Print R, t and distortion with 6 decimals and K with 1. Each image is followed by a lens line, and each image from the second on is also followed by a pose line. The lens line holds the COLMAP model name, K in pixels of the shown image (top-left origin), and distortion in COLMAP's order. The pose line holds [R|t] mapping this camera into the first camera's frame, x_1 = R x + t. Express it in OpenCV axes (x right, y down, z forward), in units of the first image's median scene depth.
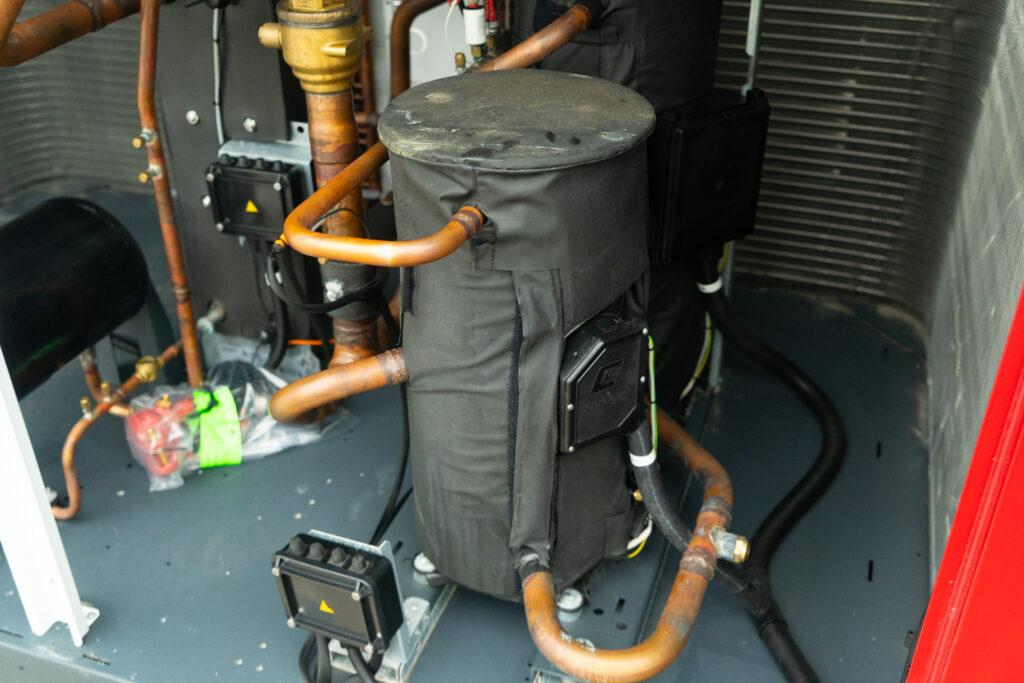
lens RADIAL K [[1021.5, 0, 511.0], [0, 1021.5, 336.3], [0, 0, 1]] dist [0.017096, 0.000000]
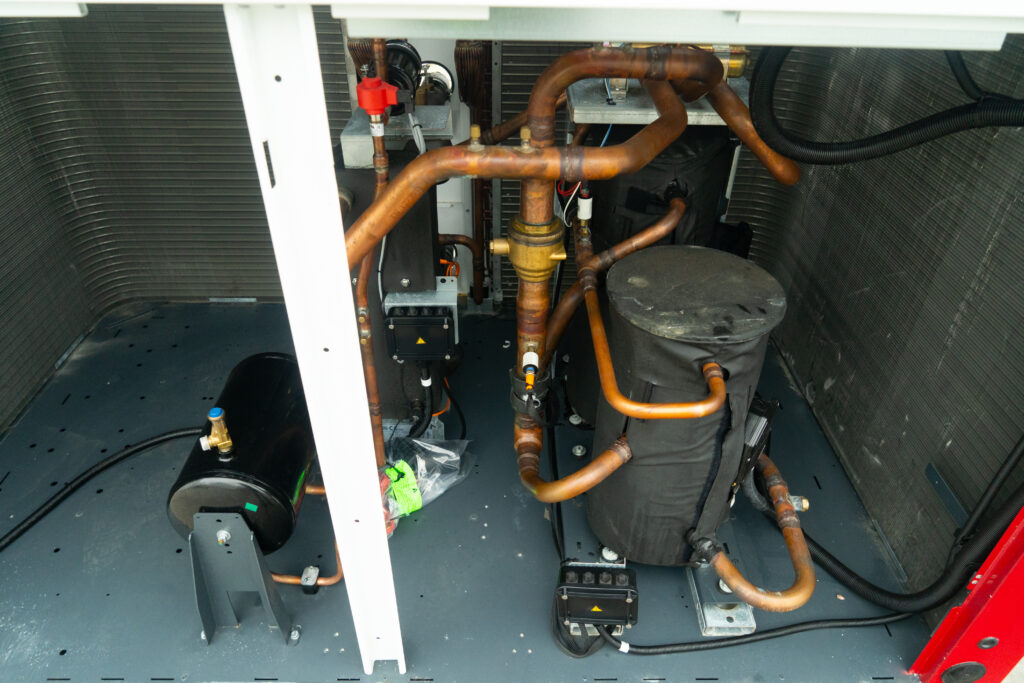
lens RADIAL K [[692.3, 0, 518.3], [0, 692.3, 338.9], [0, 0, 1]] dist [-0.023422, 0.013924]
pose [[0.938745, -0.184599, 0.290999, -0.522347], [0.159492, 0.981277, 0.107974, -0.271553], [-0.305482, -0.054948, 0.950611, 0.058203]]
